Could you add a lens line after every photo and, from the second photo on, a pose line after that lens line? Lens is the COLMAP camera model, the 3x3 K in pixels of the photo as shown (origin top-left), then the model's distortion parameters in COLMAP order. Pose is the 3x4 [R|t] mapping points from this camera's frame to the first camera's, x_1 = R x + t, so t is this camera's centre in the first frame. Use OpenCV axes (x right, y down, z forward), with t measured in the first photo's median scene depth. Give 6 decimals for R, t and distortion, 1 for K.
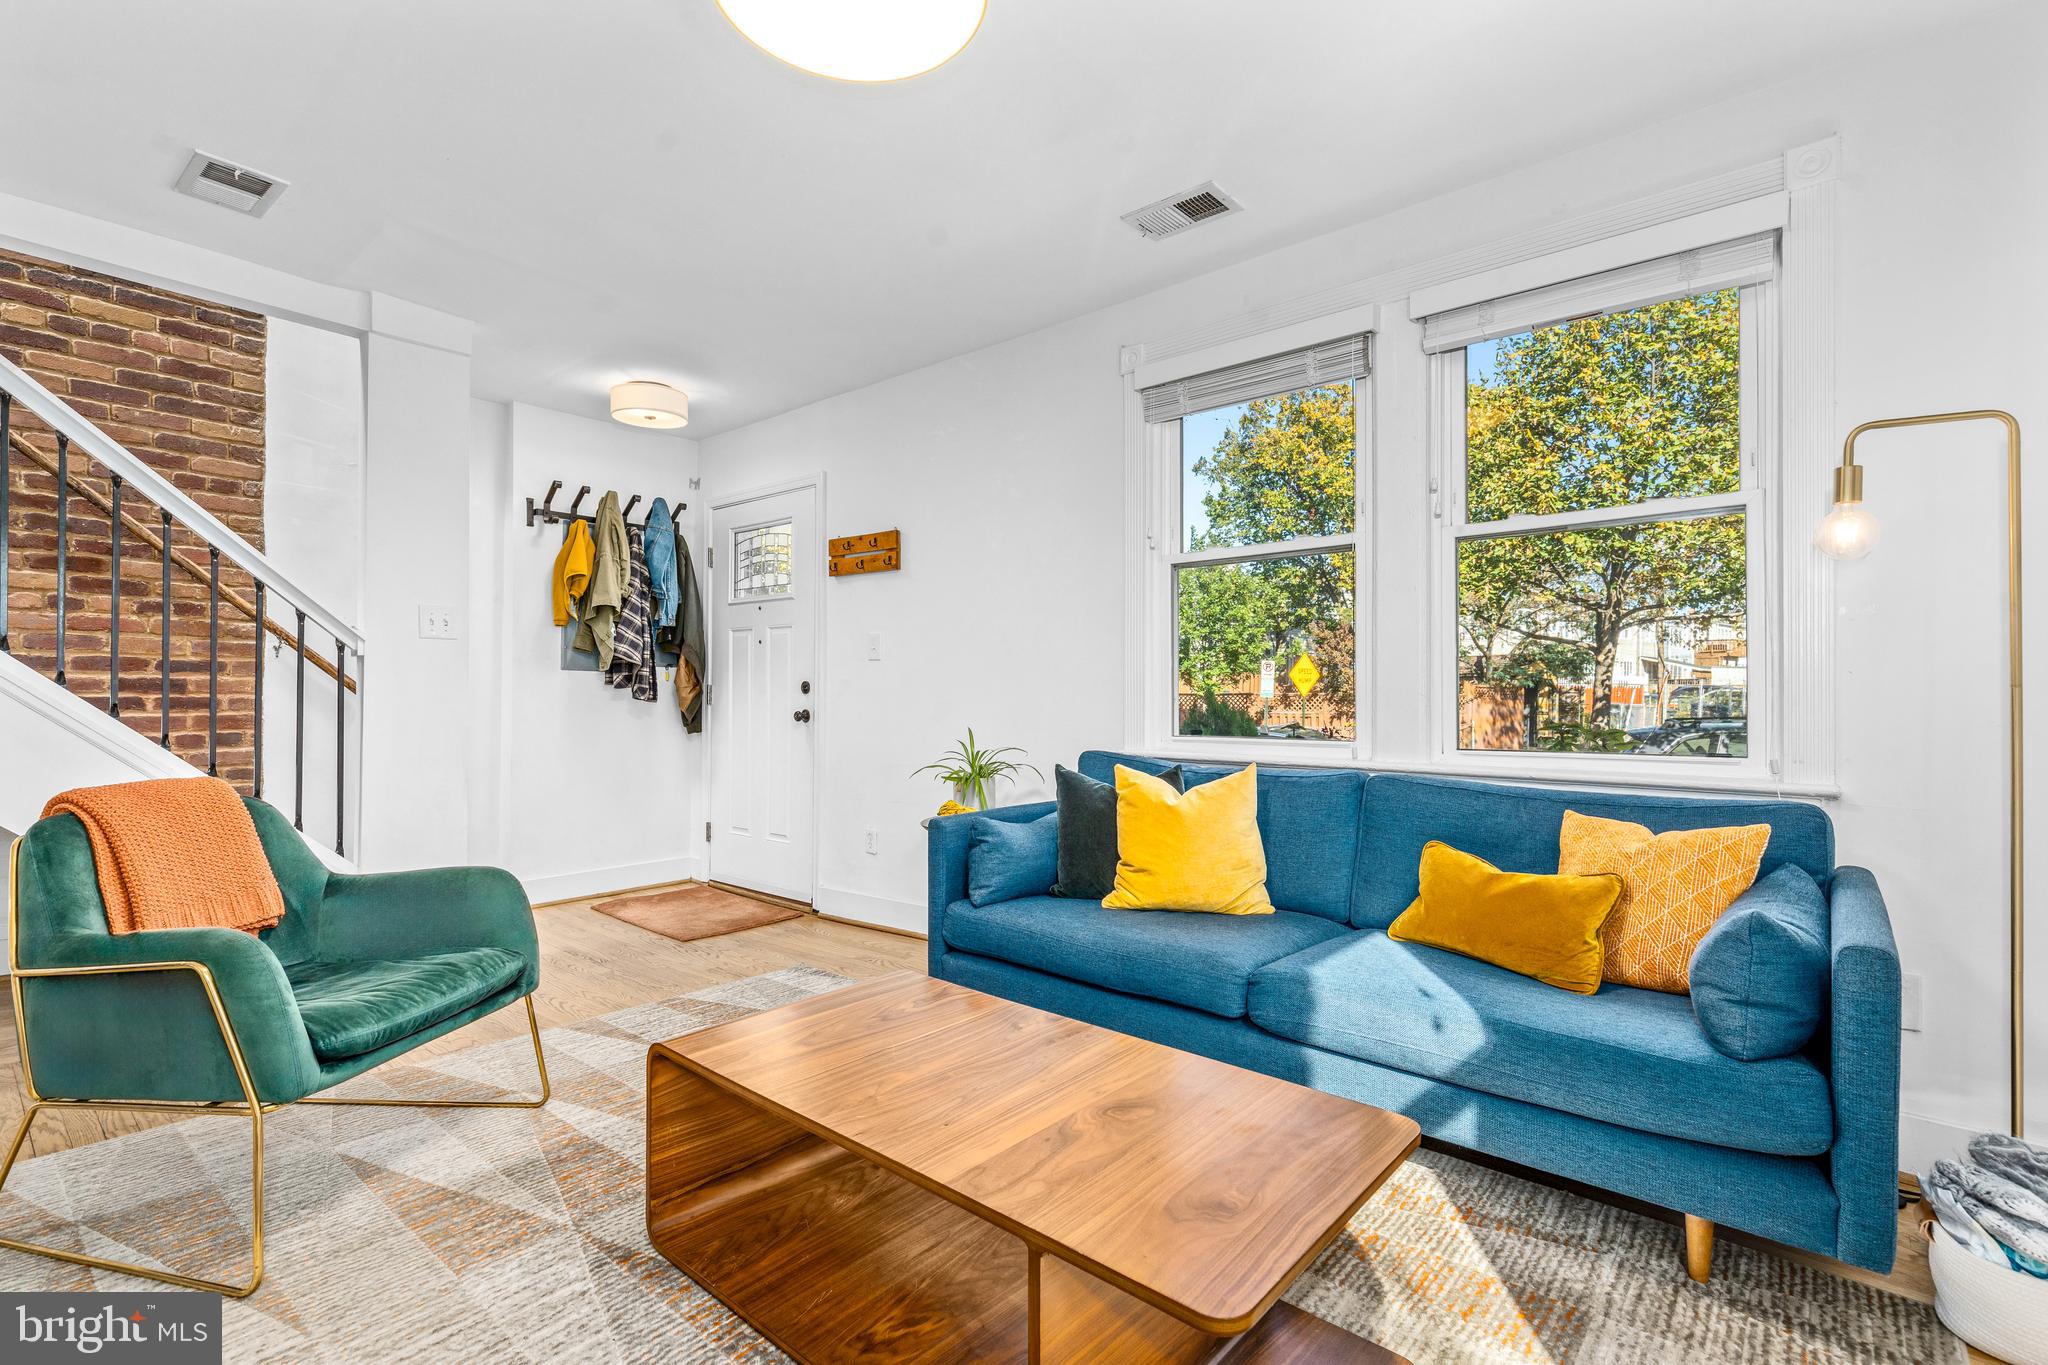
lens RADIAL K [[935.1, 0, 995.7], [0, 935.1, 697.2], [0, 0, 1]] dist [0.005841, -0.000879]
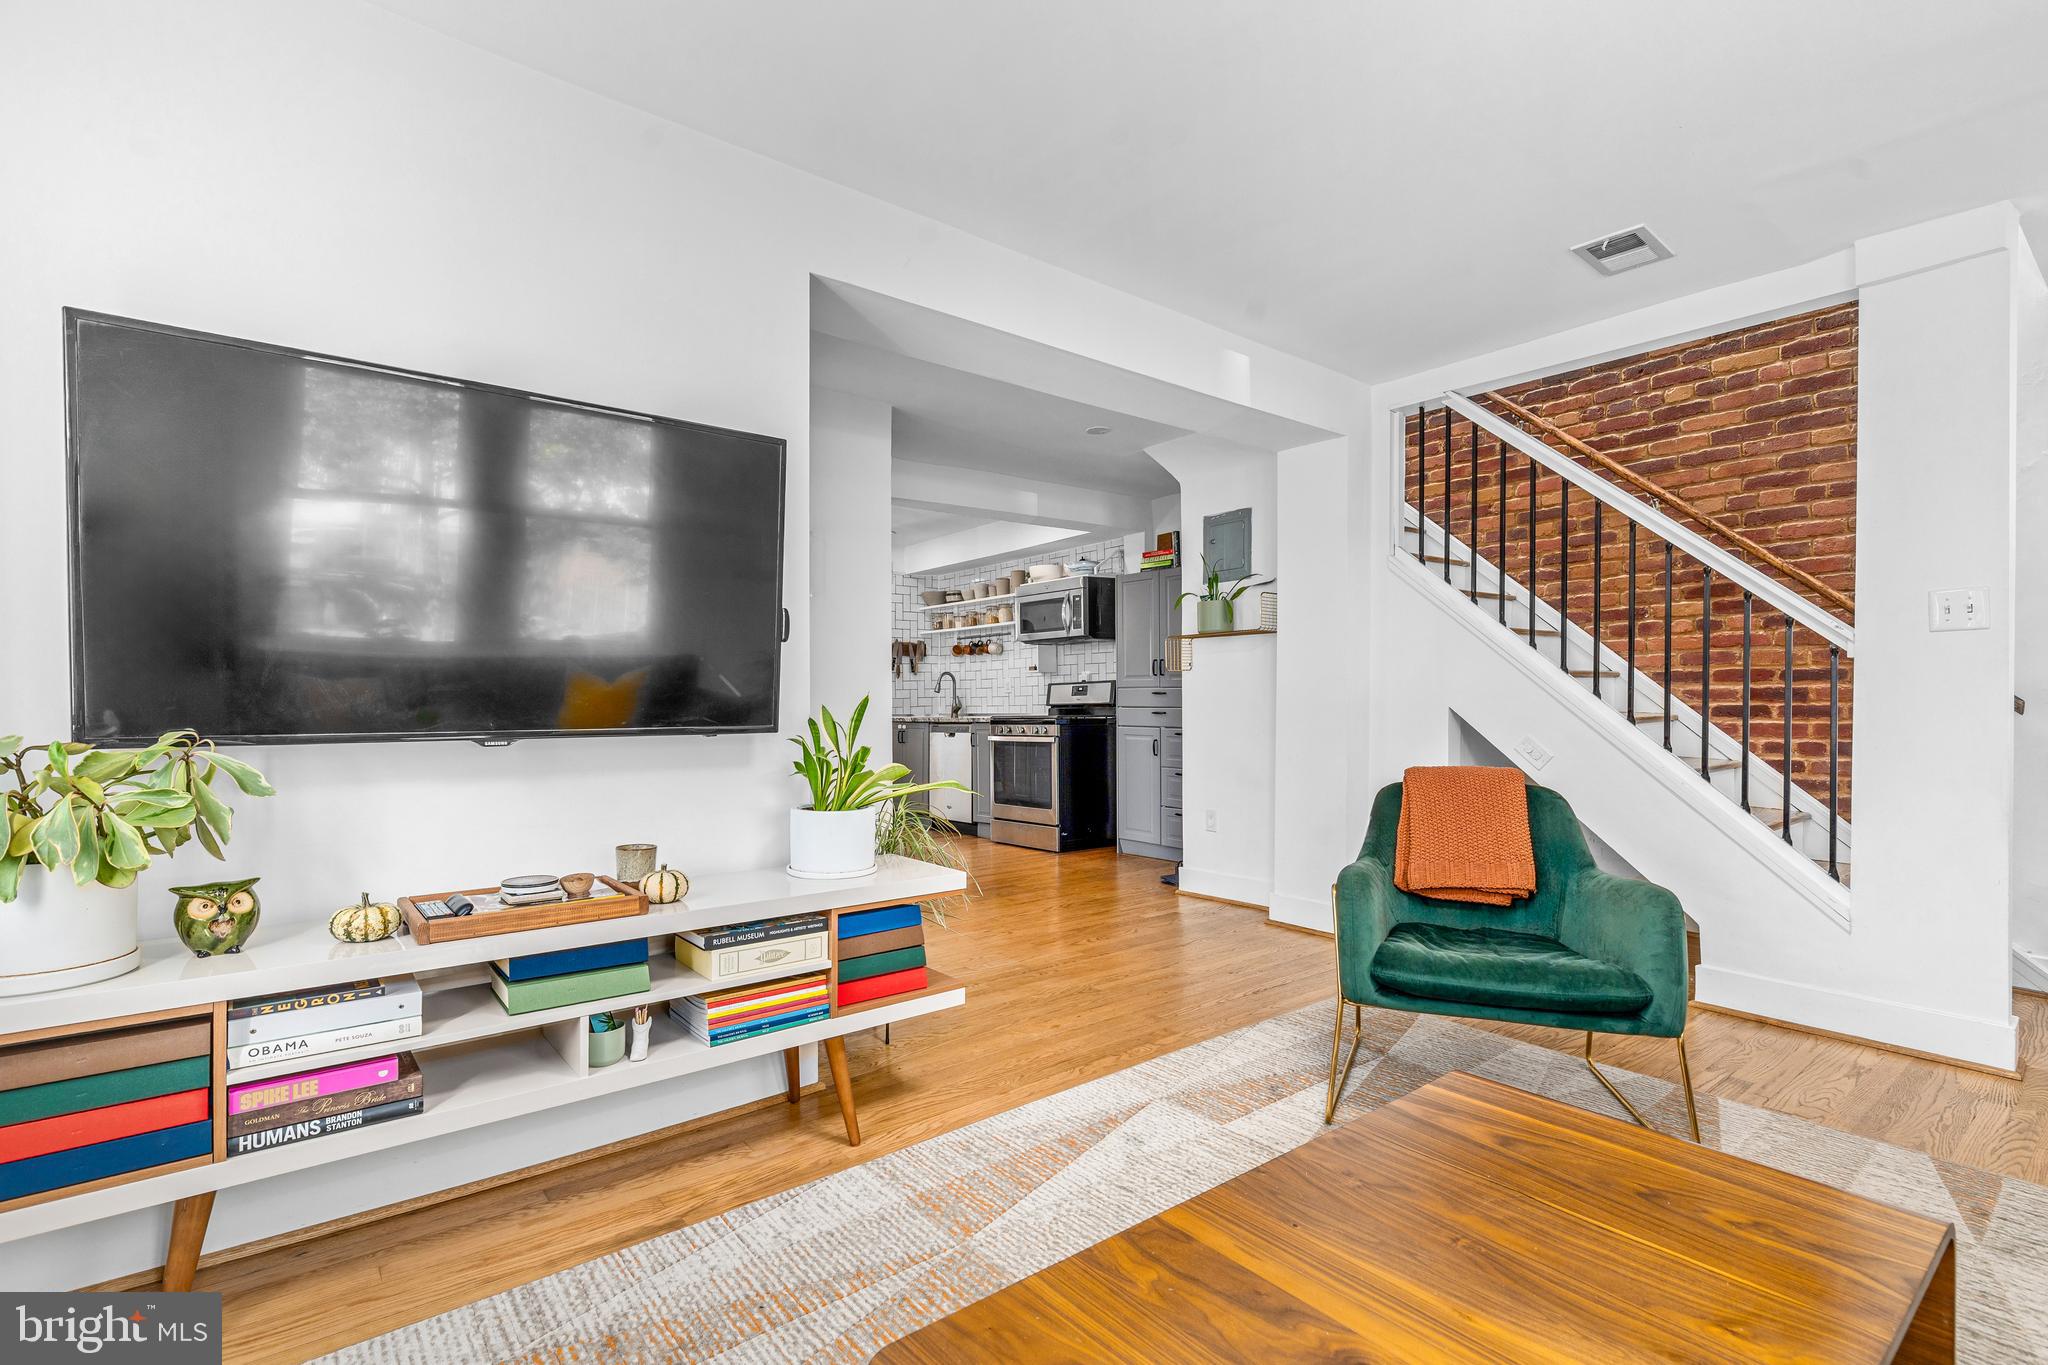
lens RADIAL K [[935.1, 0, 1023.4], [0, 935.1, 703.9], [0, 0, 1]] dist [0.005841, -0.000879]
pose [[-0.159778, -0.002573, -0.987150, 0.257194], [-0.001332, 0.999996, -0.002391, 0.001915], [0.987152, 0.000933, -0.159780, 0.291256]]
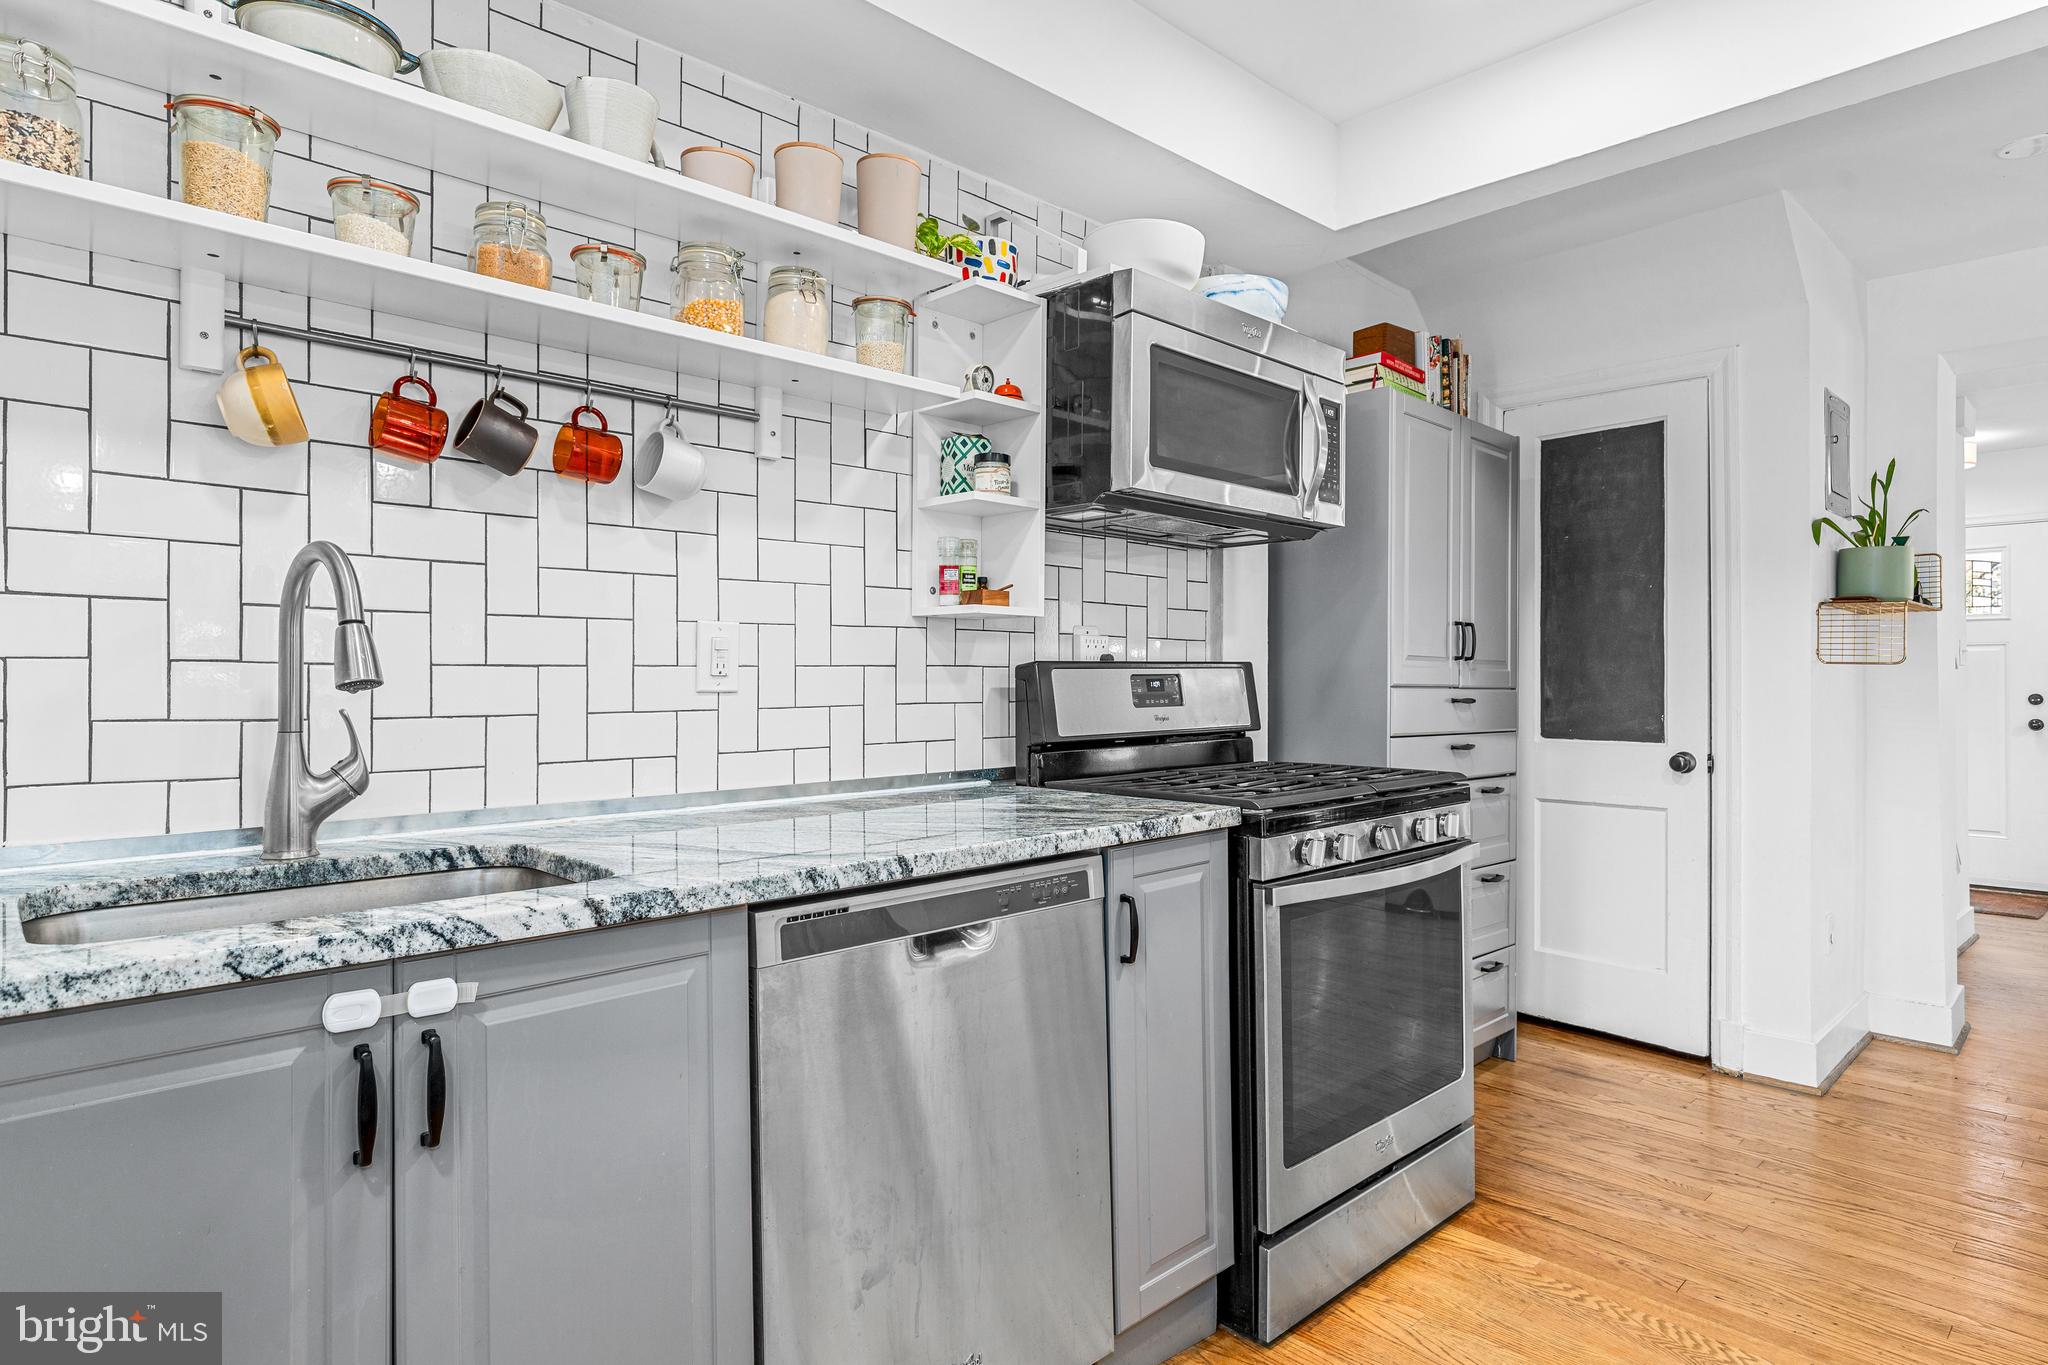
lens RADIAL K [[1105.8, 0, 1018.1], [0, 1105.8, 671.2], [0, 0, 1]] dist [0.001909, -0.000849]
pose [[0.996706, -0.000553, -0.081096, -1.484644], [-0.000795, 0.999862, -0.016591, -0.026846], [0.081093, 0.016601, 0.996568, -0.517939]]
